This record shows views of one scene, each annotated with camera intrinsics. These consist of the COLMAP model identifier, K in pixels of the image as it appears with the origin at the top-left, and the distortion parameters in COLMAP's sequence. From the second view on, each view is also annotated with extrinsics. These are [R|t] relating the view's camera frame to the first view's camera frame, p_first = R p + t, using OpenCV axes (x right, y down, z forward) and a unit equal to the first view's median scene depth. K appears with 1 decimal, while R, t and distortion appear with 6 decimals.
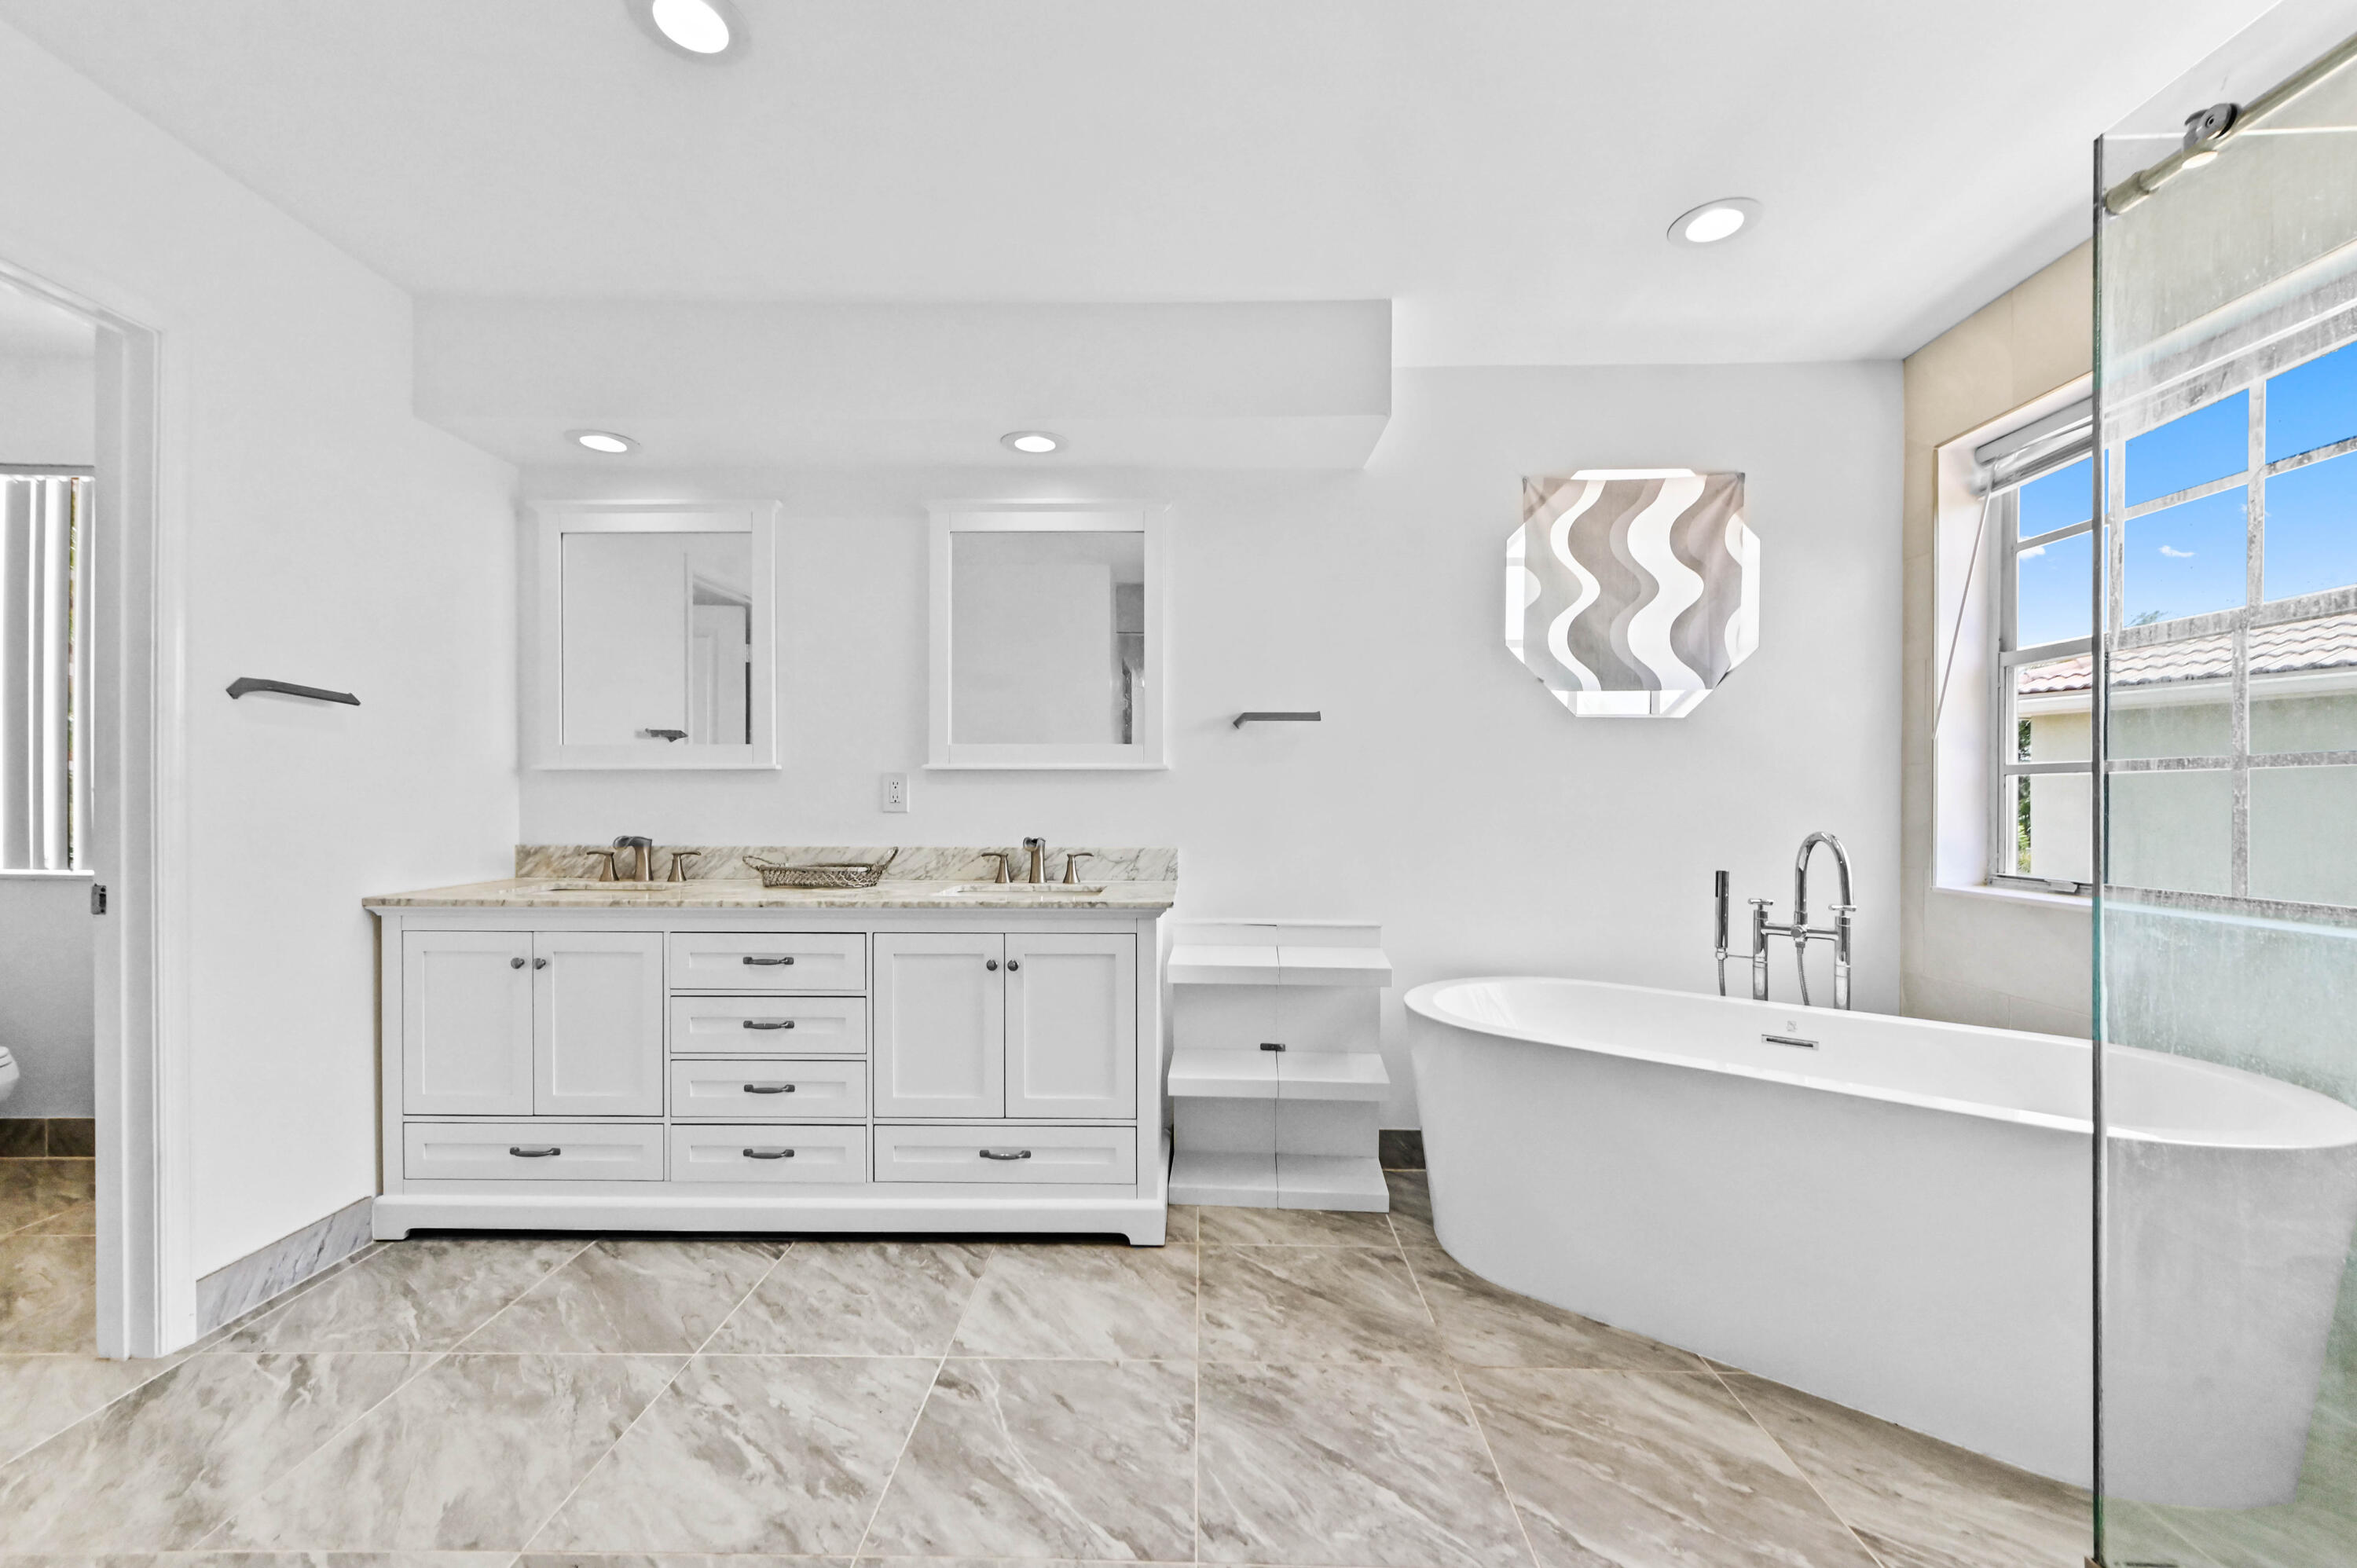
lens RADIAL K [[967.2, 0, 1178.5], [0, 967.2, 784.0], [0, 0, 1]] dist [-0.001848, -0.000127]
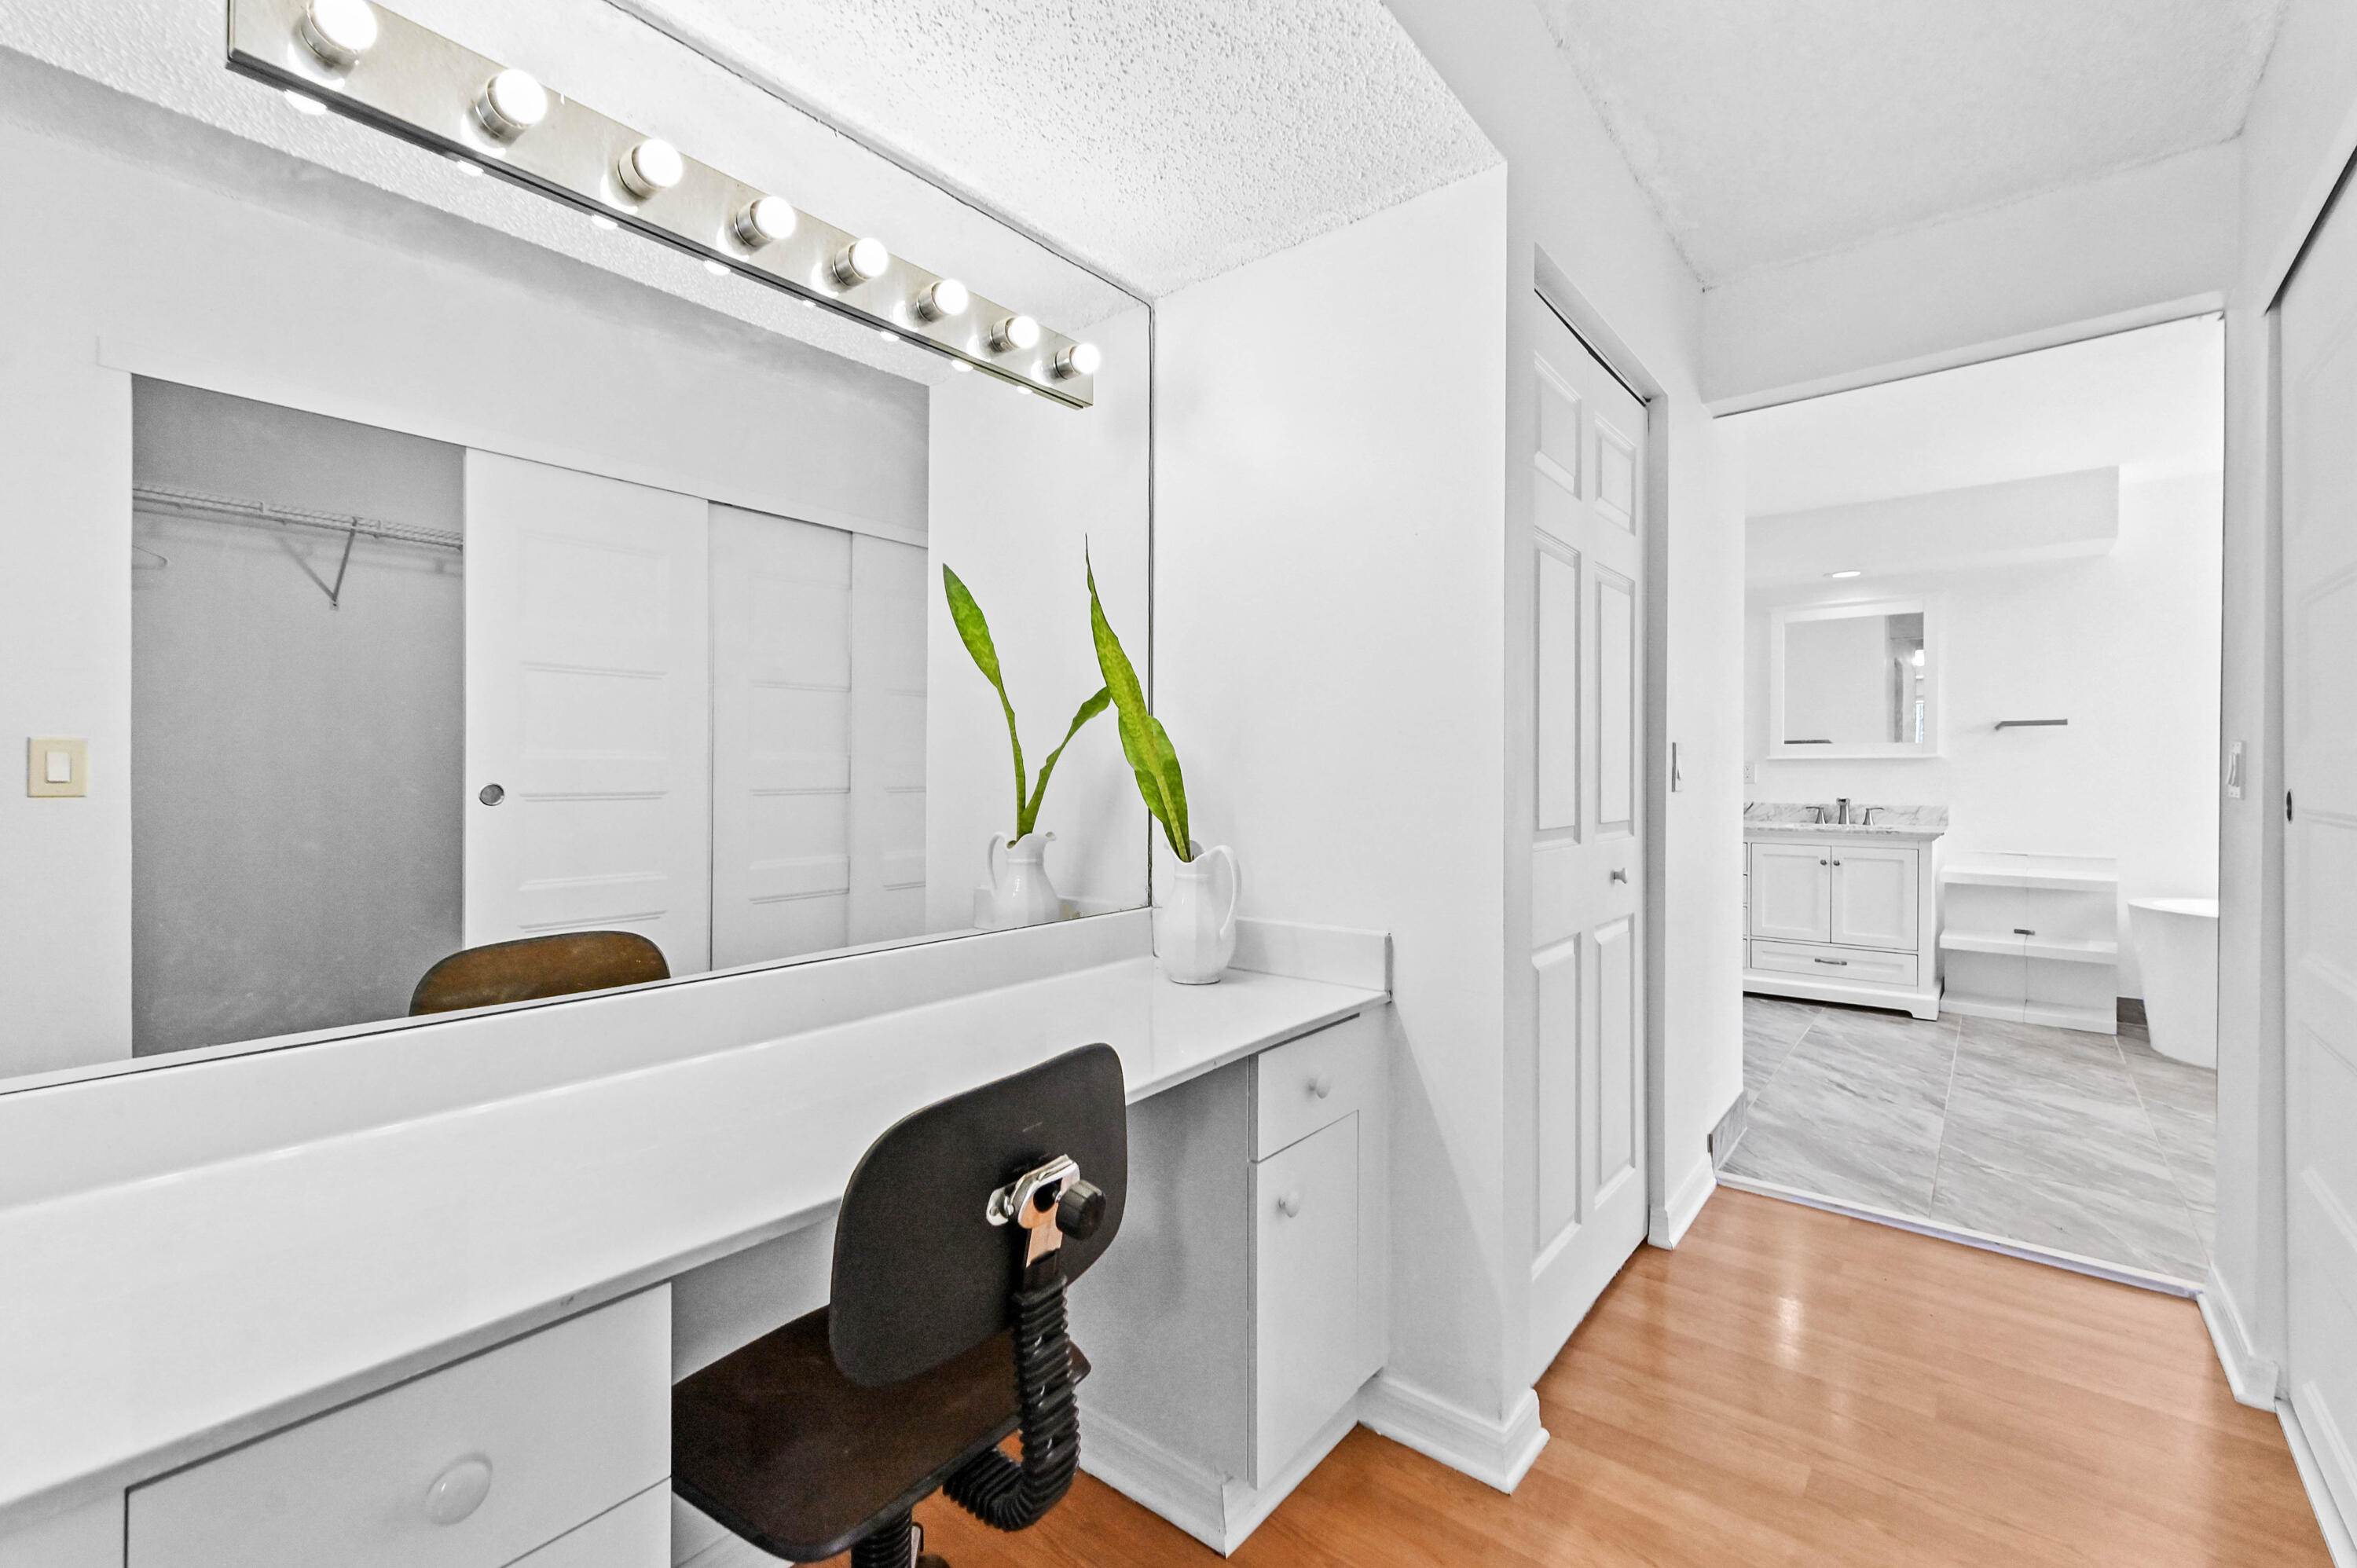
lens RADIAL K [[967.2, 0, 1178.5], [0, 967.2, 784.0], [0, 0, 1]] dist [-0.001848, -0.000127]
pose [[0.780966, 0.005788, -0.624547, 0.002558], [-0.007013, 0.999975, 0.000497, 0.039808], [0.624534, 0.003991, 0.780987, -1.148116]]
